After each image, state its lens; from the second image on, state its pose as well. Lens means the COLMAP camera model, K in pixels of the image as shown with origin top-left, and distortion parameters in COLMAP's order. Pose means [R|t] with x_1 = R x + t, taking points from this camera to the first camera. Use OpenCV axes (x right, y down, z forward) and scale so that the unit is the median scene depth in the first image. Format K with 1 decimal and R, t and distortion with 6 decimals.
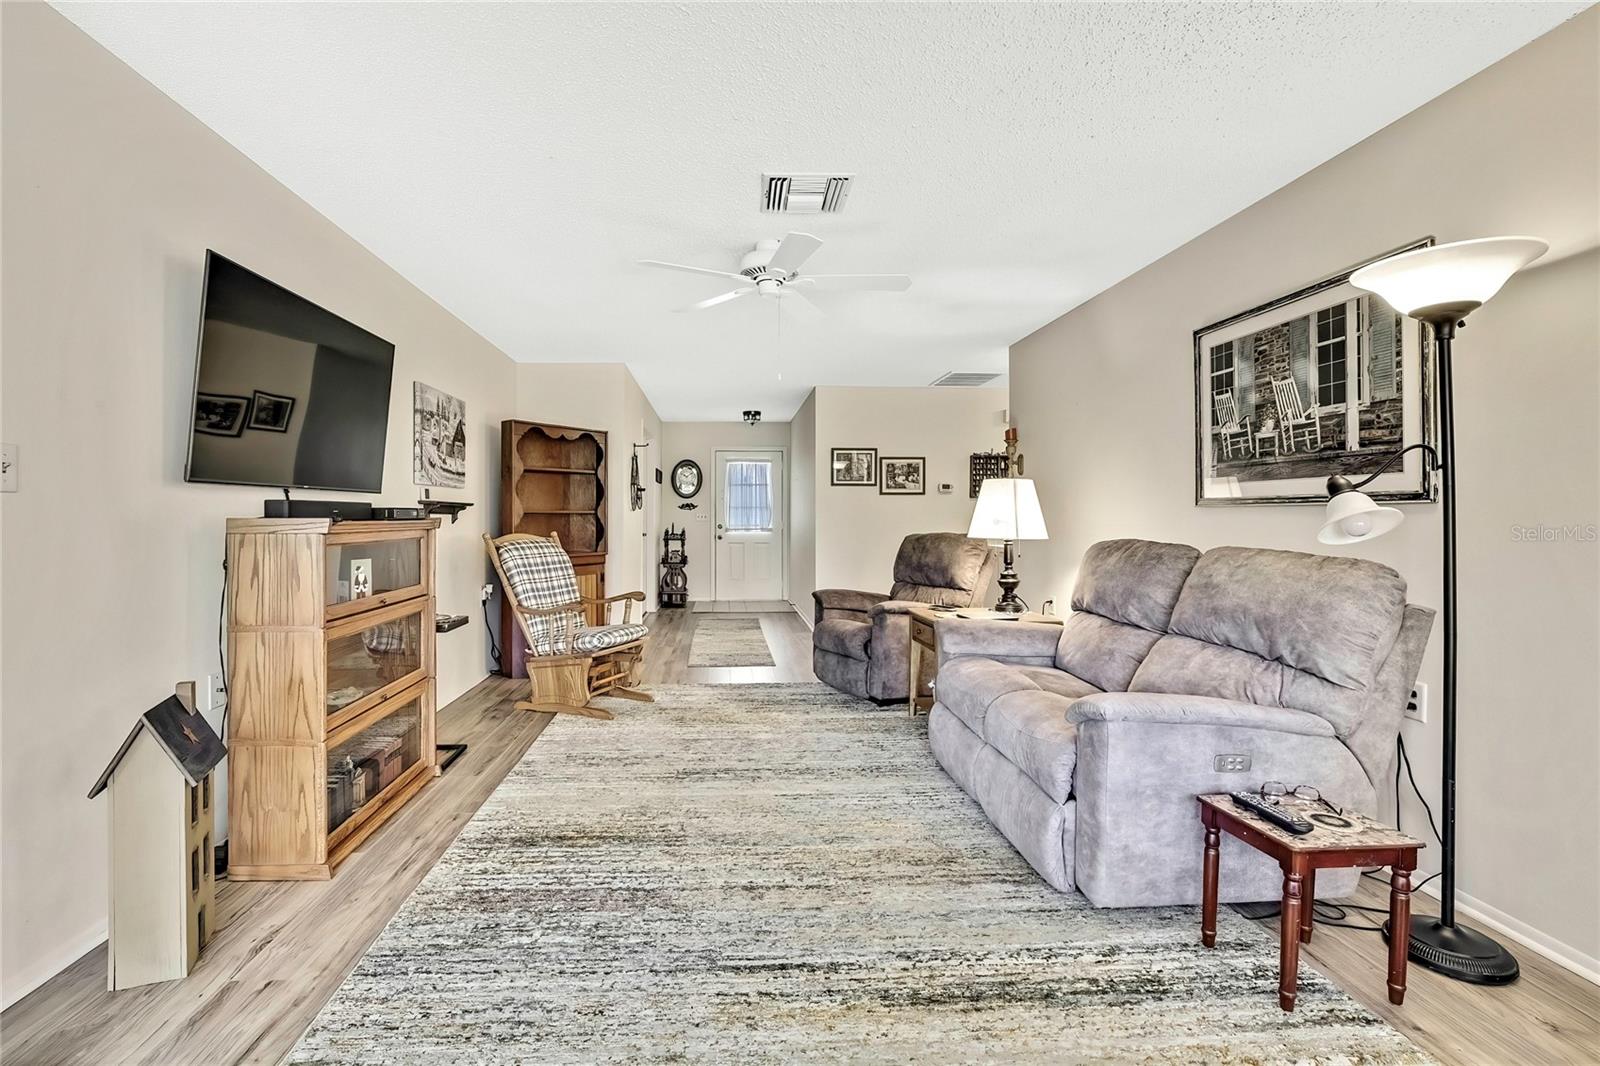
lens RADIAL K [[691.9, 0, 739.4], [0, 691.9, 510.2], [0, 0, 1]] dist [-0.014721, 0.001119]
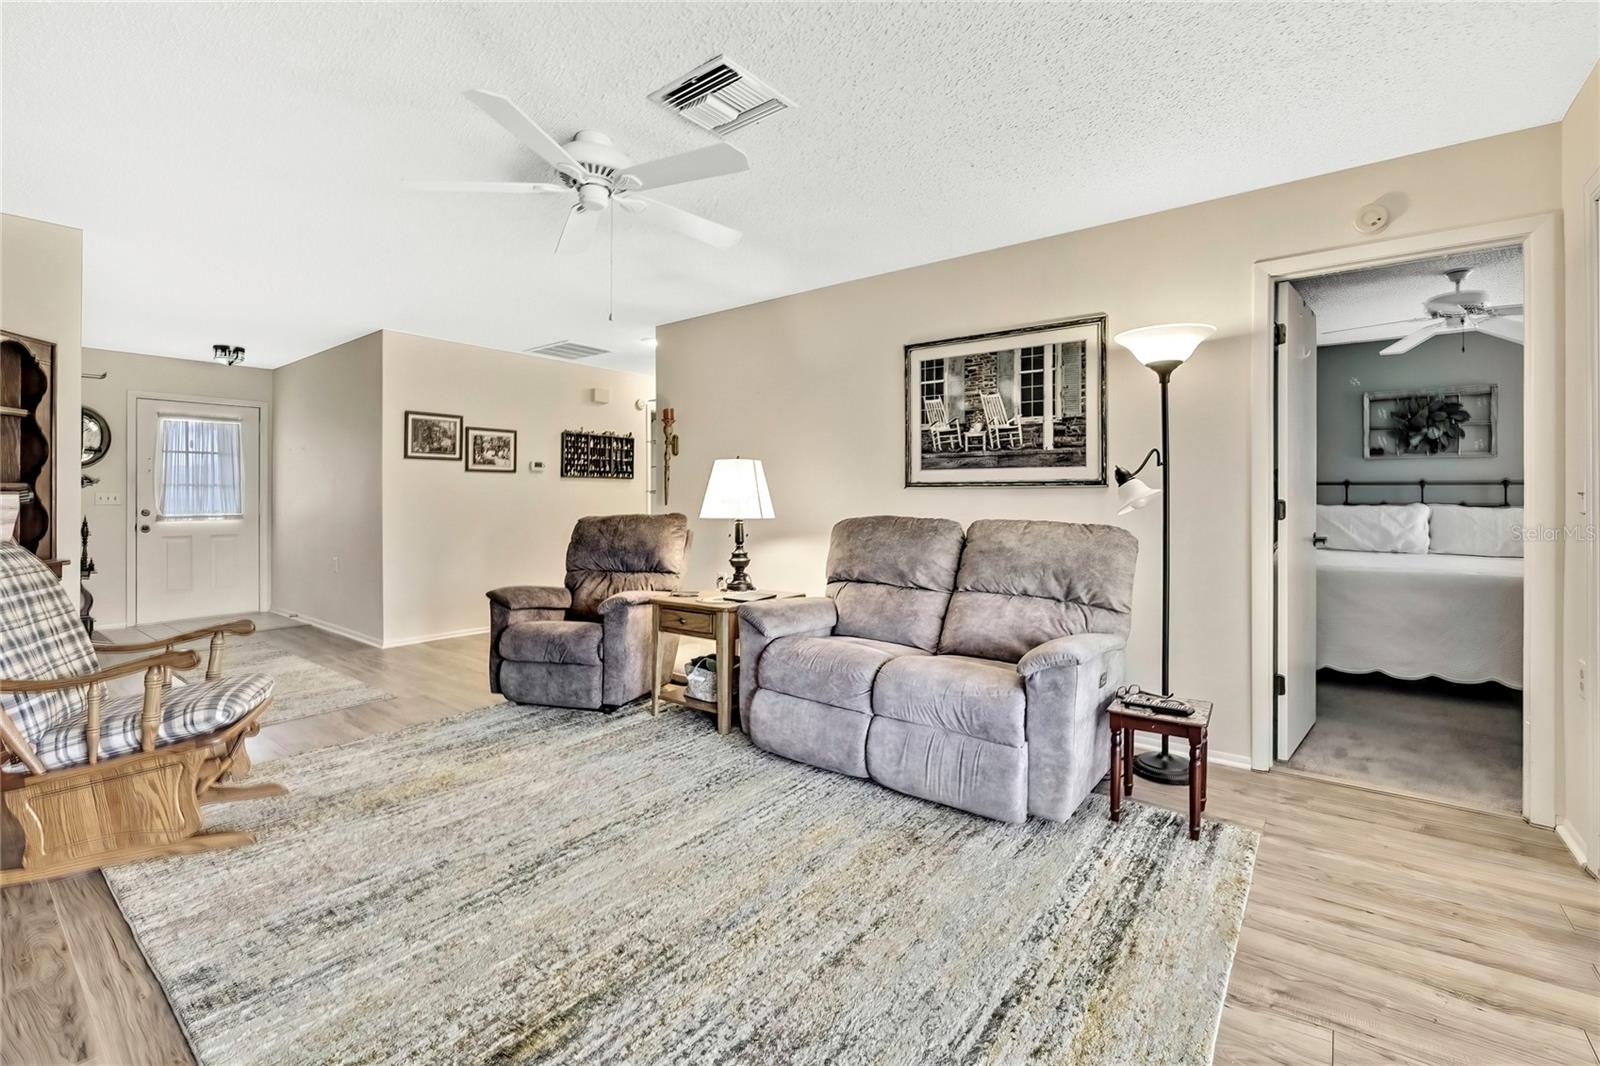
lens RADIAL K [[691.9, 0, 781.2], [0, 691.9, 501.8], [0, 0, 1]] dist [-0.014721, 0.001119]
pose [[0.650356, -0.004394, 0.759617, -0.483791], [-0.006331, 0.999917, 0.011205, 0.007380], [-0.759604, -0.012097, 0.650274, 0.415327]]
